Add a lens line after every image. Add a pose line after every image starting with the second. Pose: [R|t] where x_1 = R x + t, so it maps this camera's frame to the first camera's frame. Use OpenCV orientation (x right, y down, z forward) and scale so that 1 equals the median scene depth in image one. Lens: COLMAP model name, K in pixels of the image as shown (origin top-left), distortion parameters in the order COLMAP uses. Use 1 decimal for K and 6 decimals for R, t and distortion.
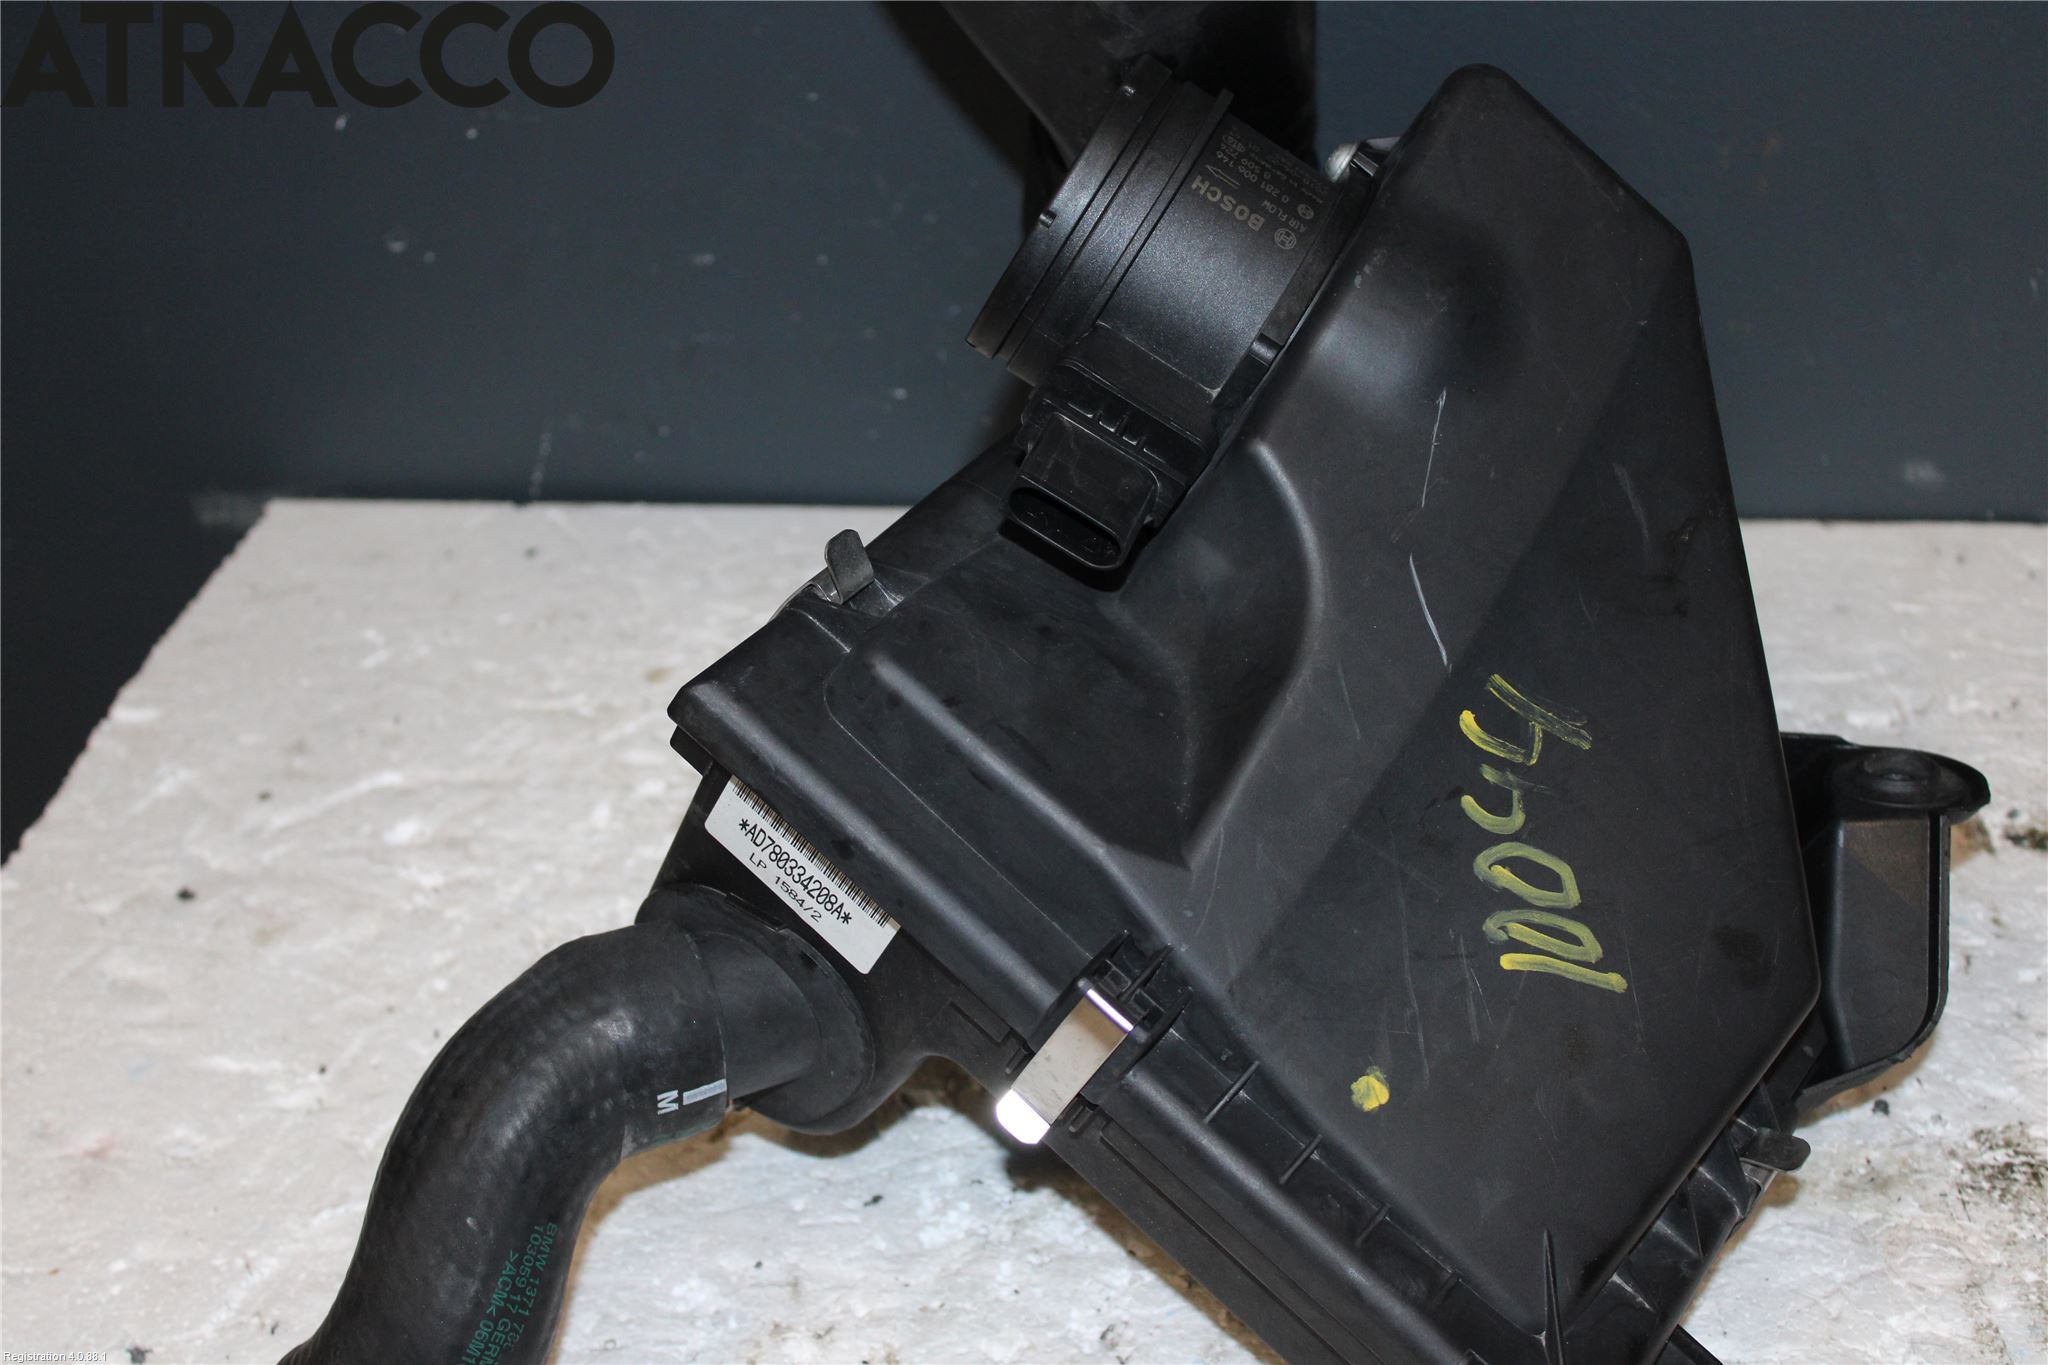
lens RADIAL K [[3041.5, 0, 1024.0], [0, 3041.5, 682.5], [0, 0, 1]] dist [-0.041043, 0.100151]
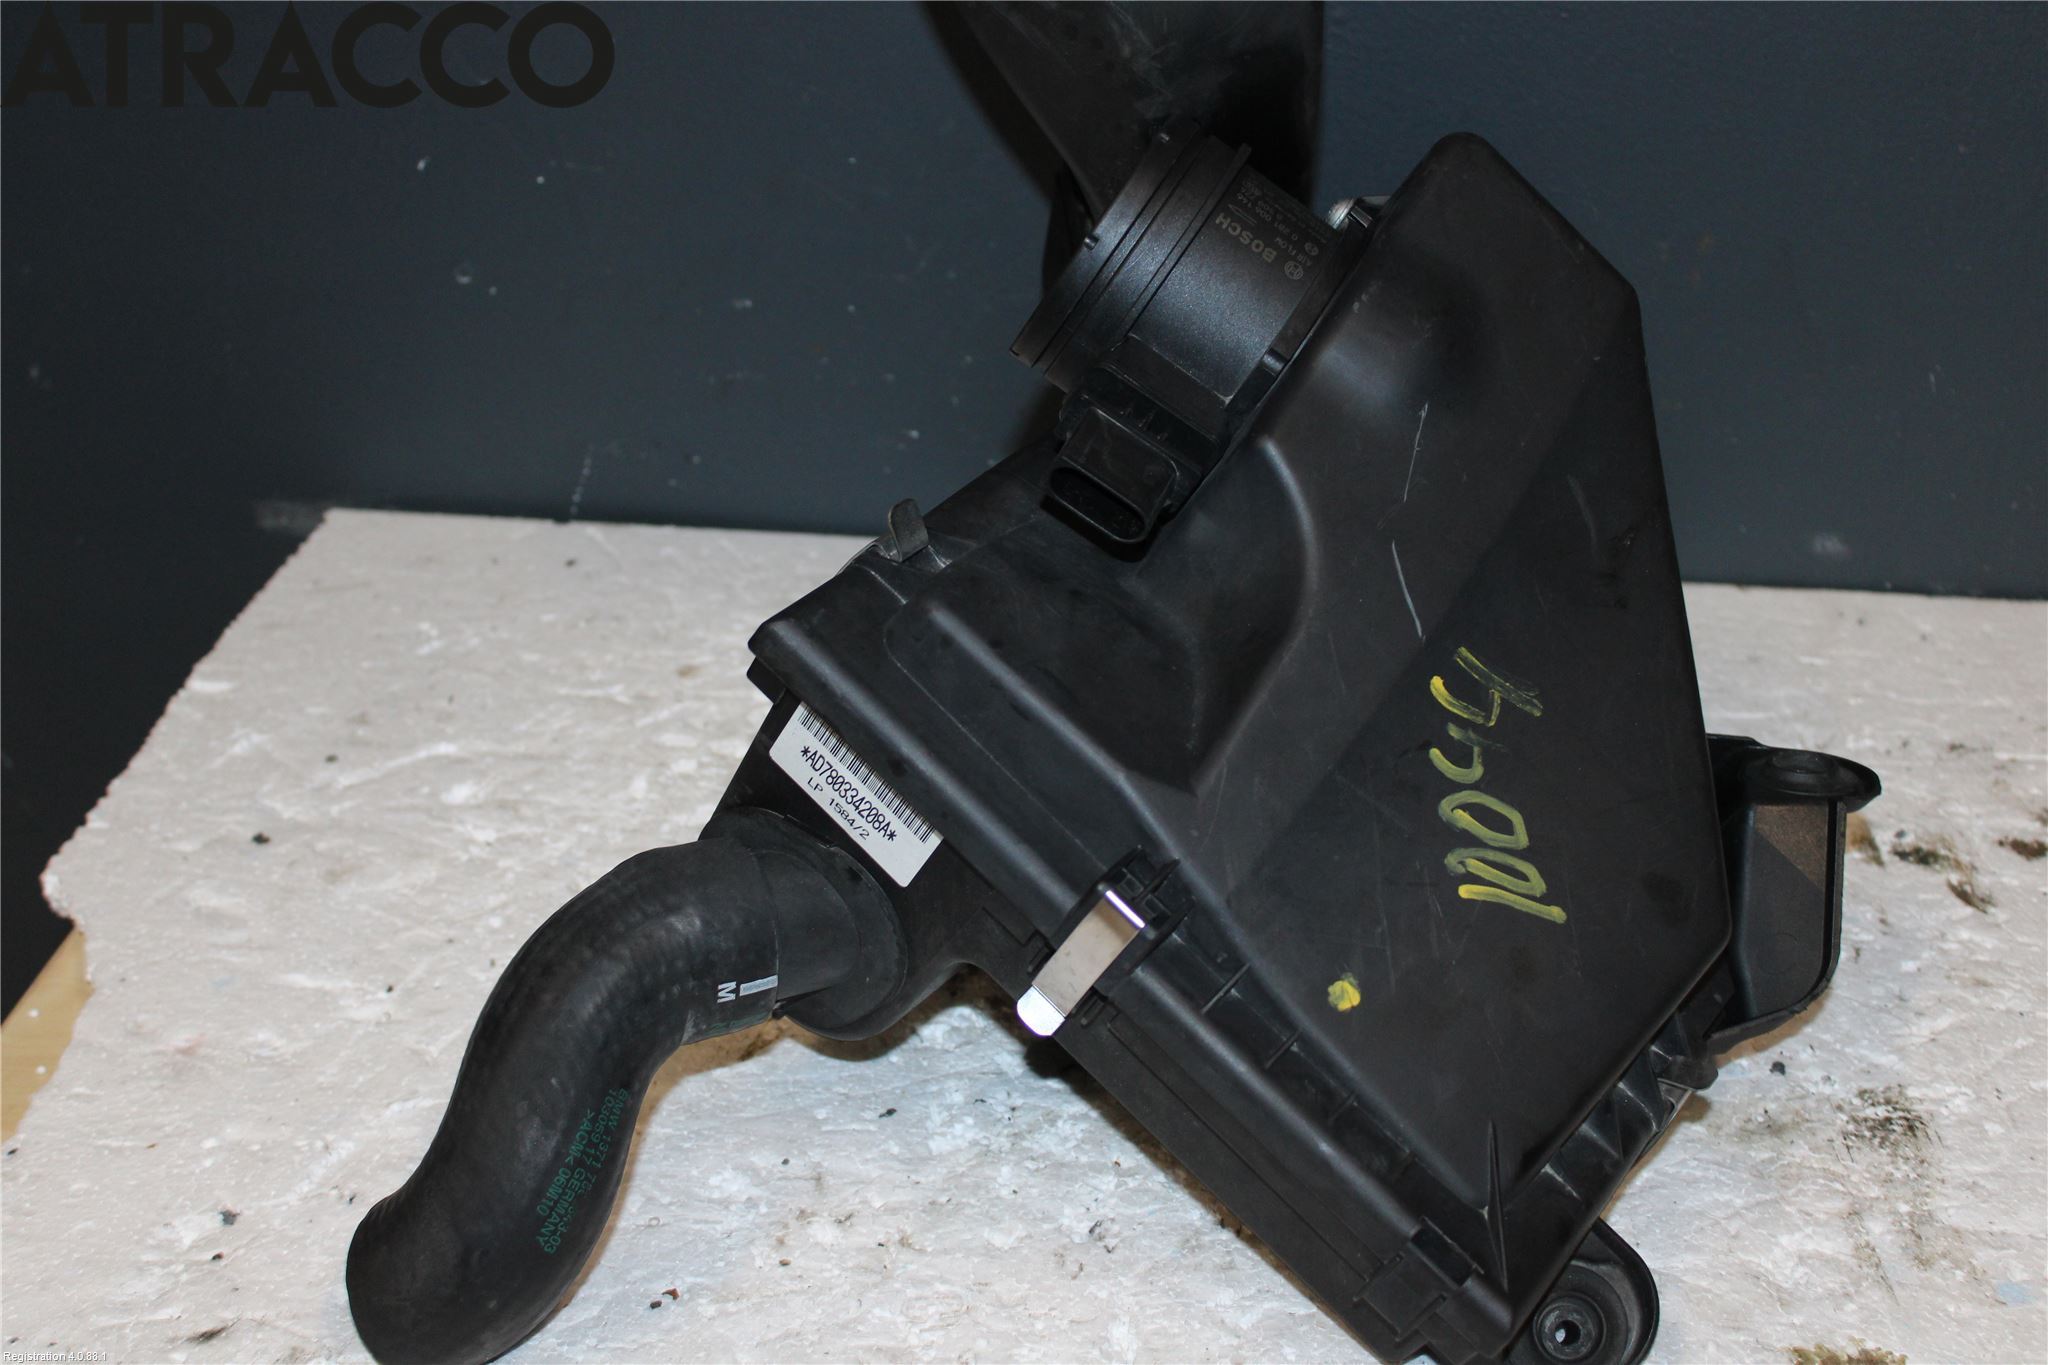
lens RADIAL K [[3033.3, 0, 1024.0], [0, 3033.3, 682.5], [0, 0, 1]] dist [-0.030718, -0.013744]
pose [[0.998569, 0.044544, 0.029598, -0.040880], [-0.042968, 0.997728, -0.051888, 0.069947], [-0.031842, 0.050542, 0.998214, -0.134278]]
